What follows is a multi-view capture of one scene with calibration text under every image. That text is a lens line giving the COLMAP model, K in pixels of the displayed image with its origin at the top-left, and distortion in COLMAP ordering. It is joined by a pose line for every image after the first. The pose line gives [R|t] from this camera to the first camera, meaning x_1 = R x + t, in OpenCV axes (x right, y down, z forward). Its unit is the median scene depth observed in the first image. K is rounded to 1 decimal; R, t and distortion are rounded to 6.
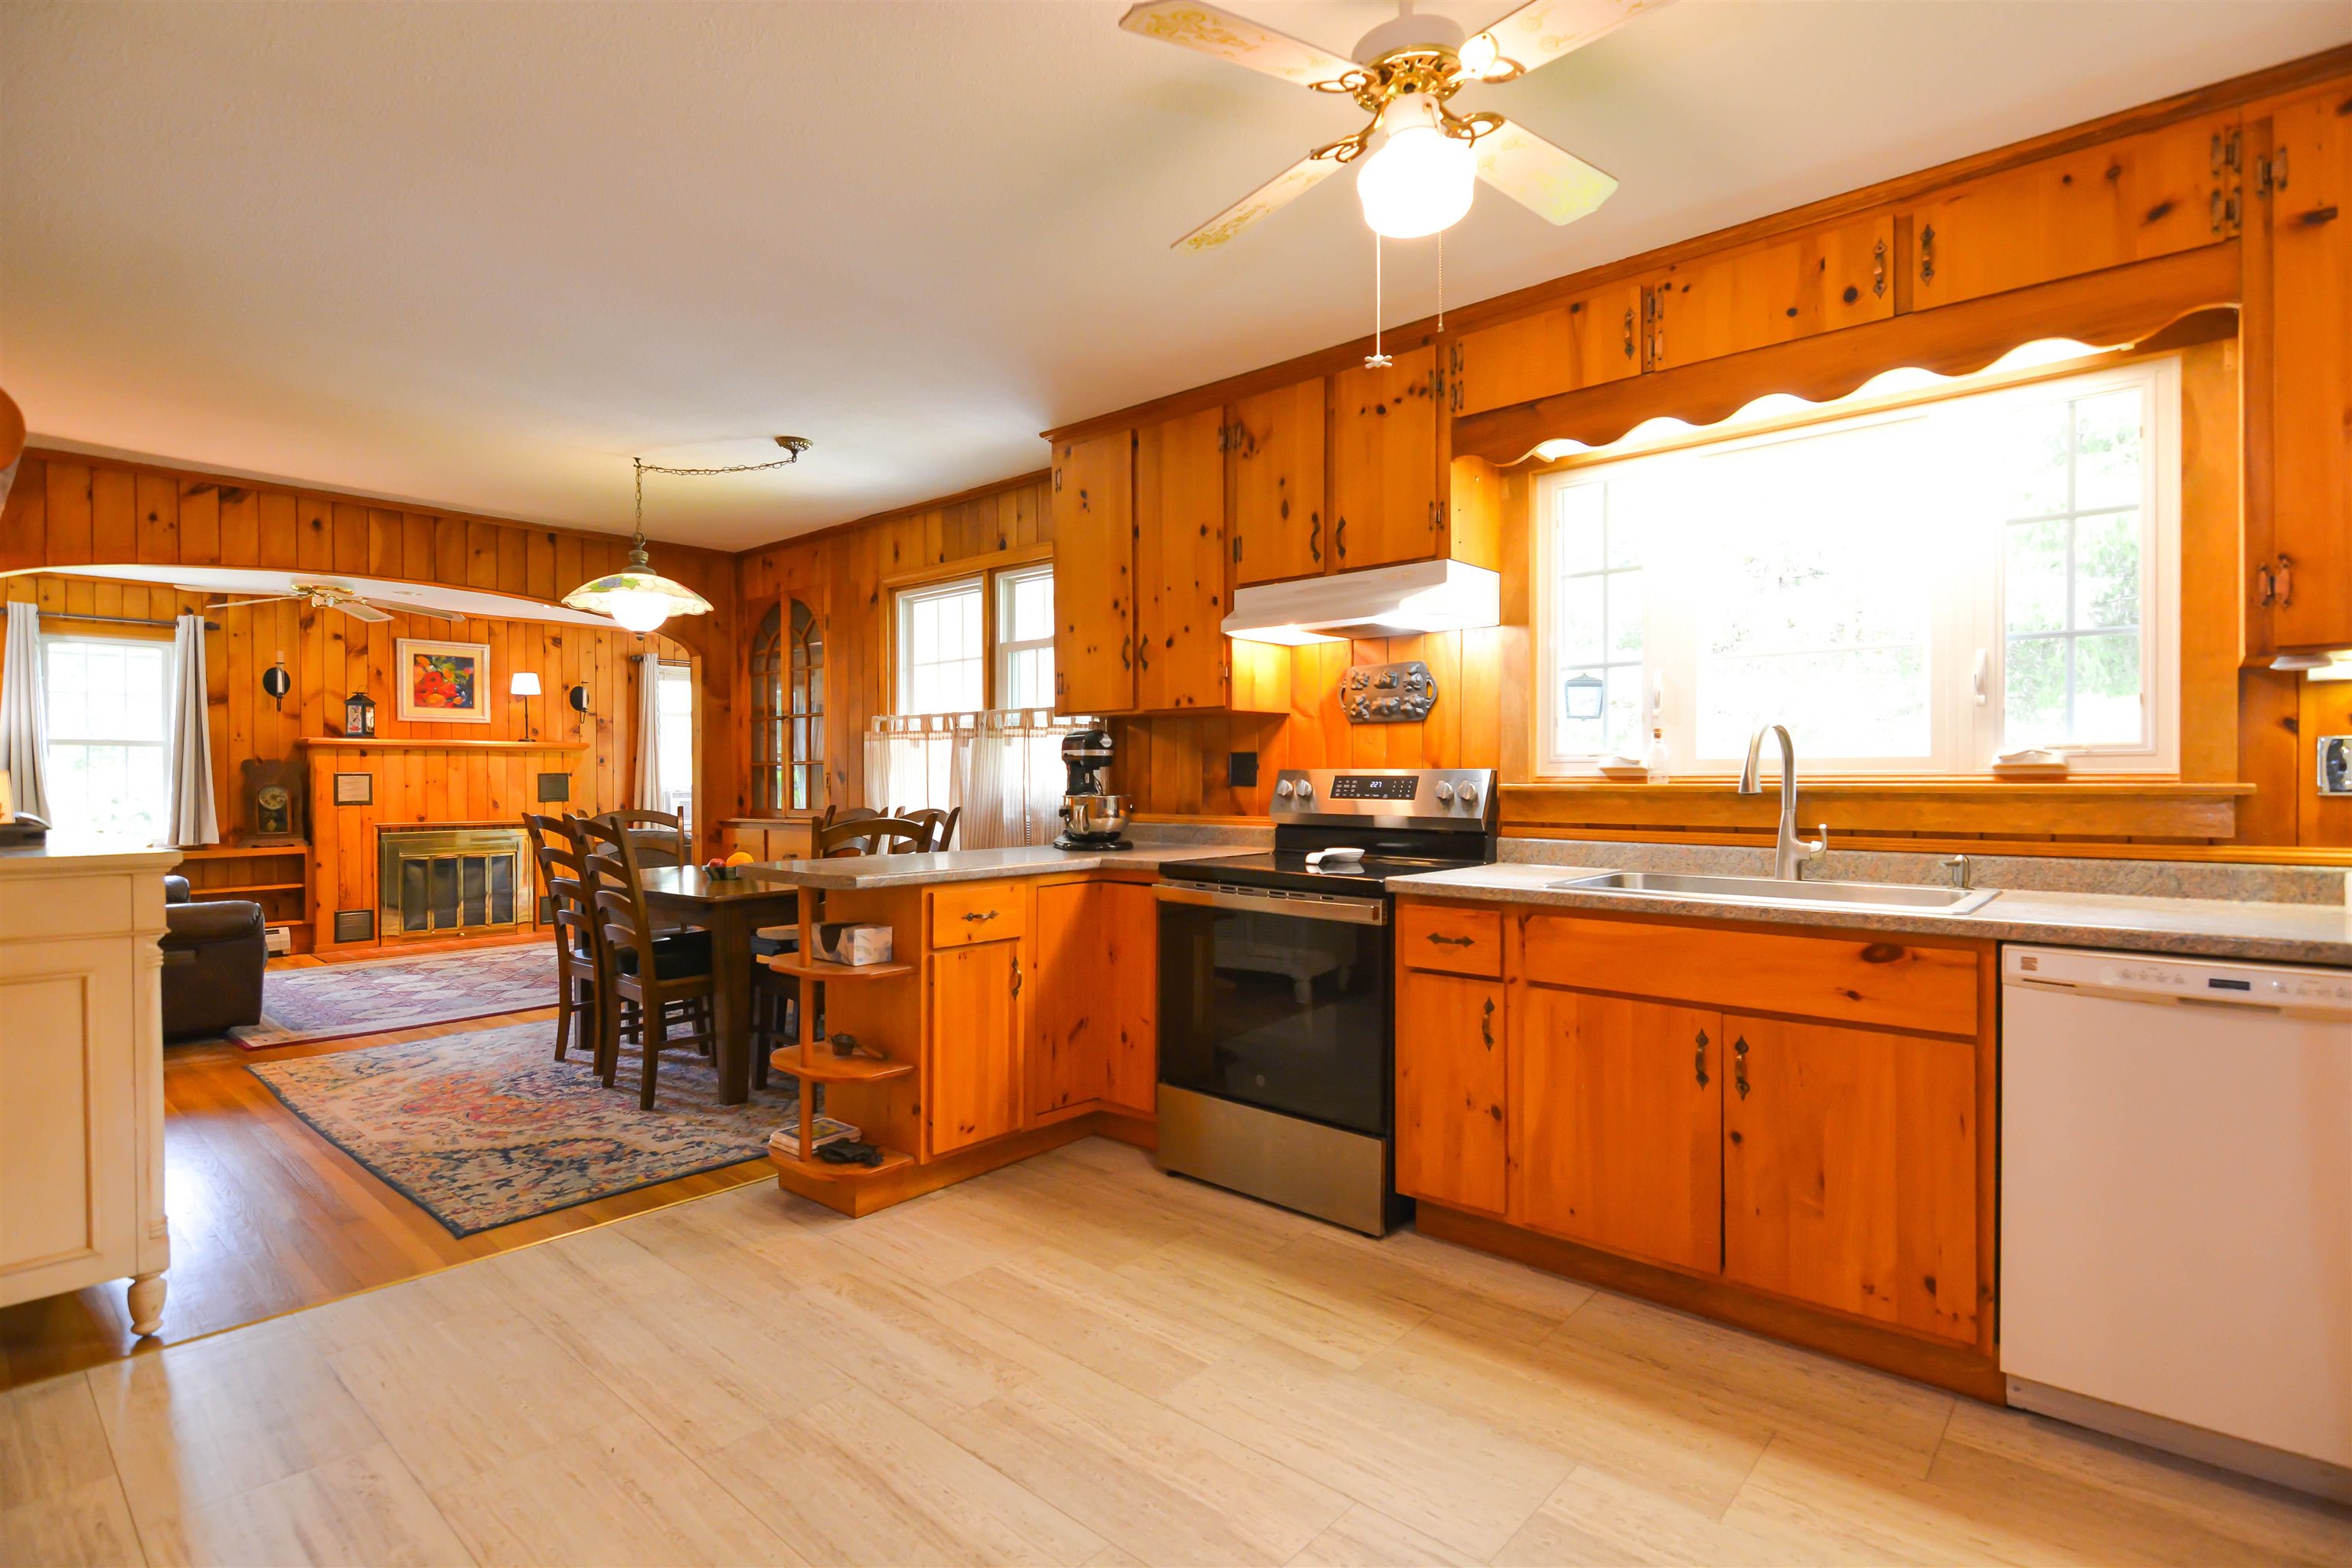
lens RADIAL K [[1157.0, 0, 1176.0], [0, 1157.0, 784.0], [0, 0, 1]] dist [0.006024, -0.000152]
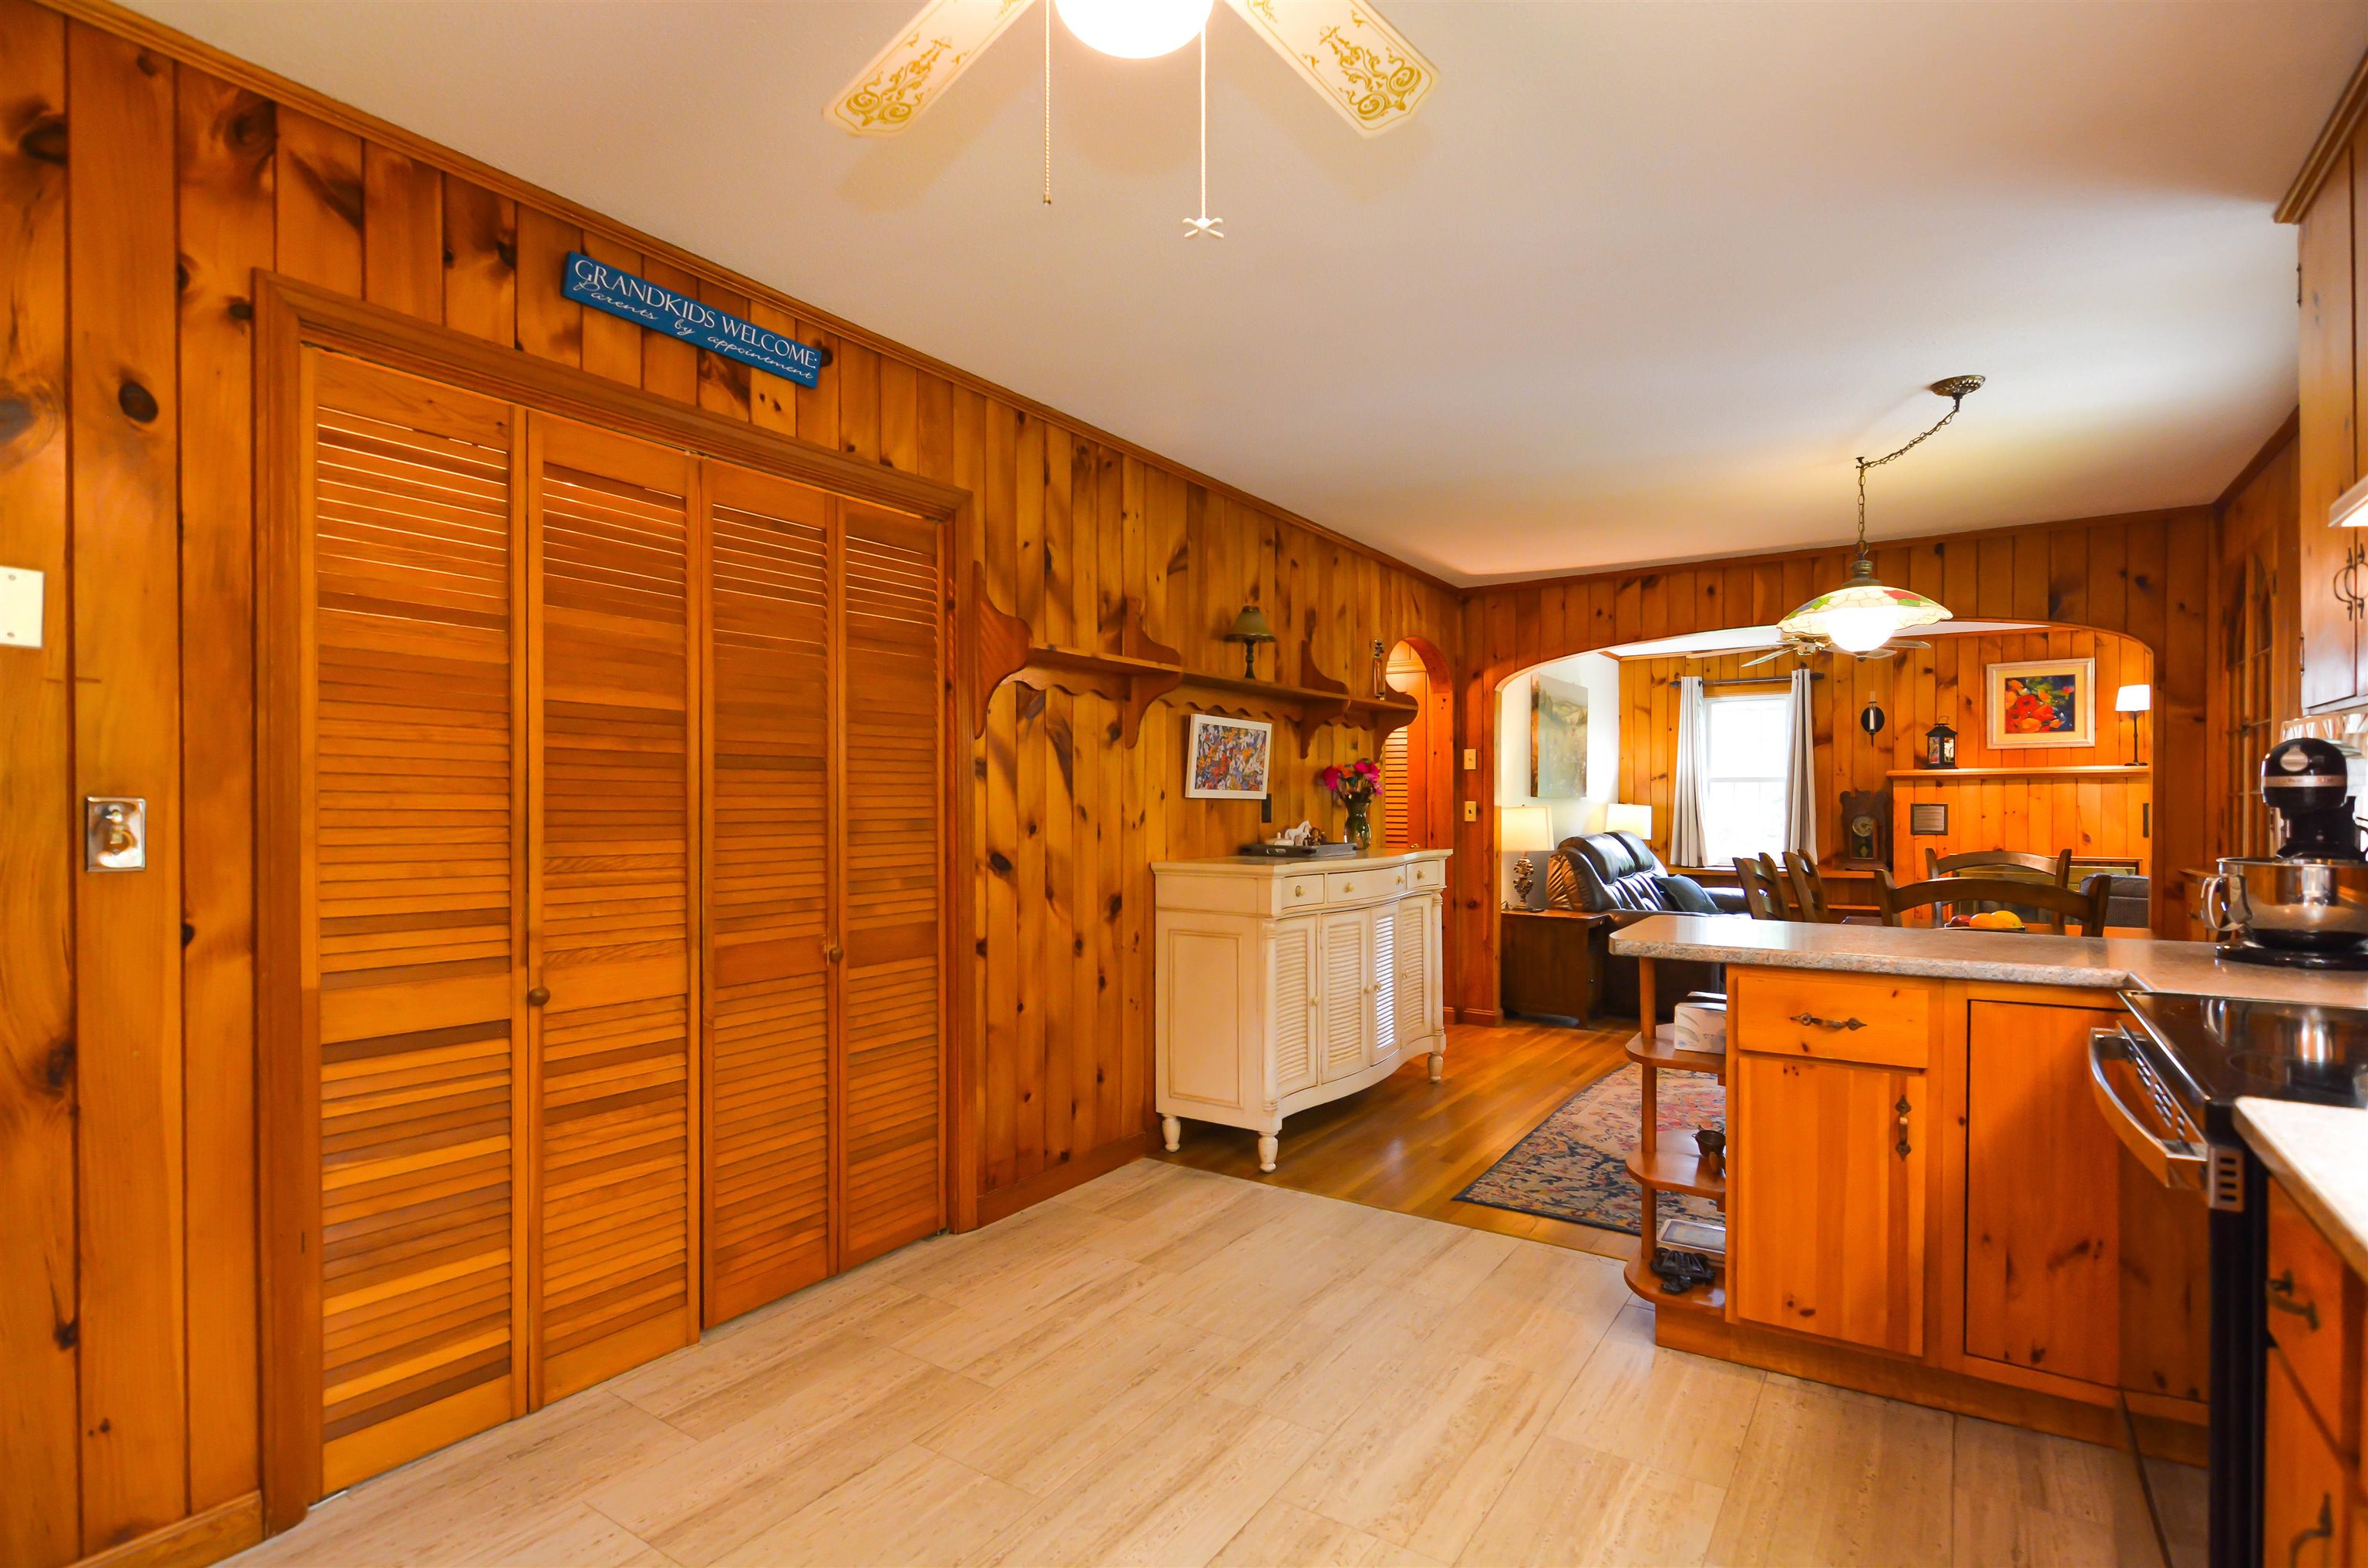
lens RADIAL K [[1135.7, 0, 1182.1], [0, 1135.7, 812.3], [0, 0, 1]] dist [-0.000539, -0.000776]
pose [[0.134148, 0.008560, -0.990924, 0.229612], [-0.002552, 0.999962, 0.008293, -0.009585], [0.990958, 0.001416, 0.134164, 0.250923]]
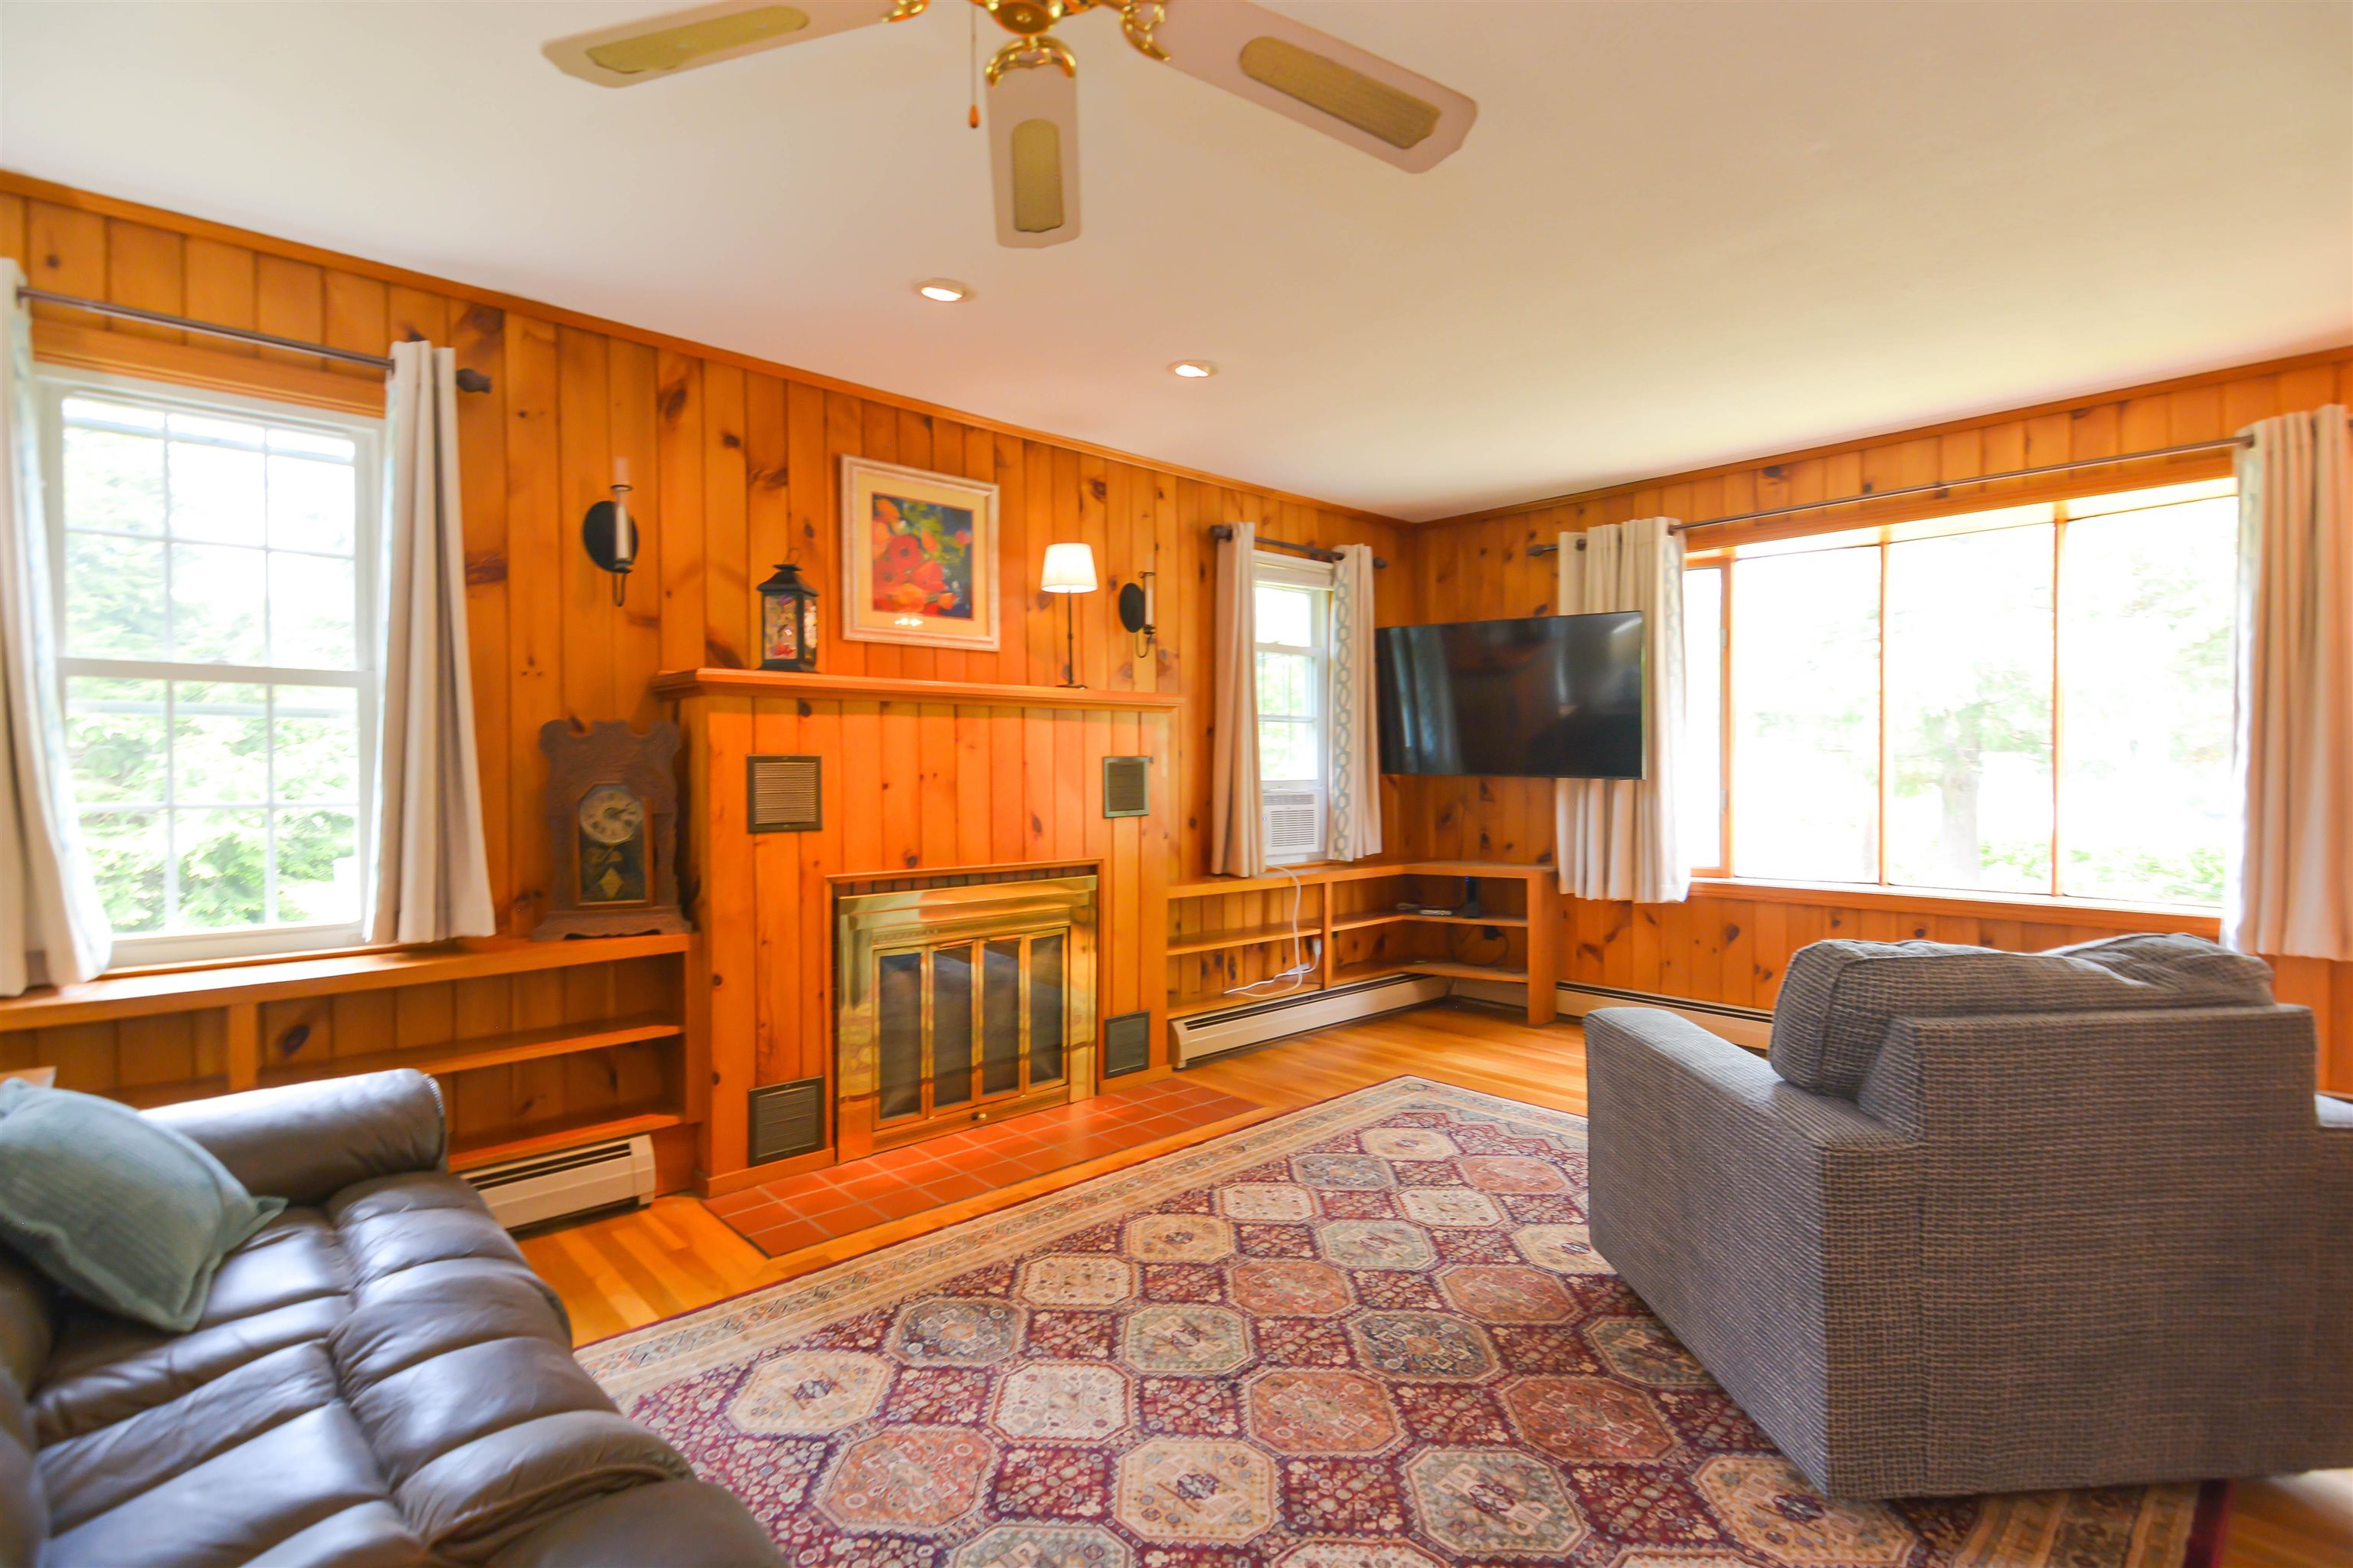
lens RADIAL K [[1109.4, 0, 1176.5], [0, 1109.4, 784.0], [0, 0, 1]] dist [0.001827, -0.000059]
pose [[0.996789, 0.002422, -0.080034, -0.631813], [-0.001438, 0.999923, 0.012350, -0.004958], [0.080057, -0.012195, 0.996716, 0.723072]]
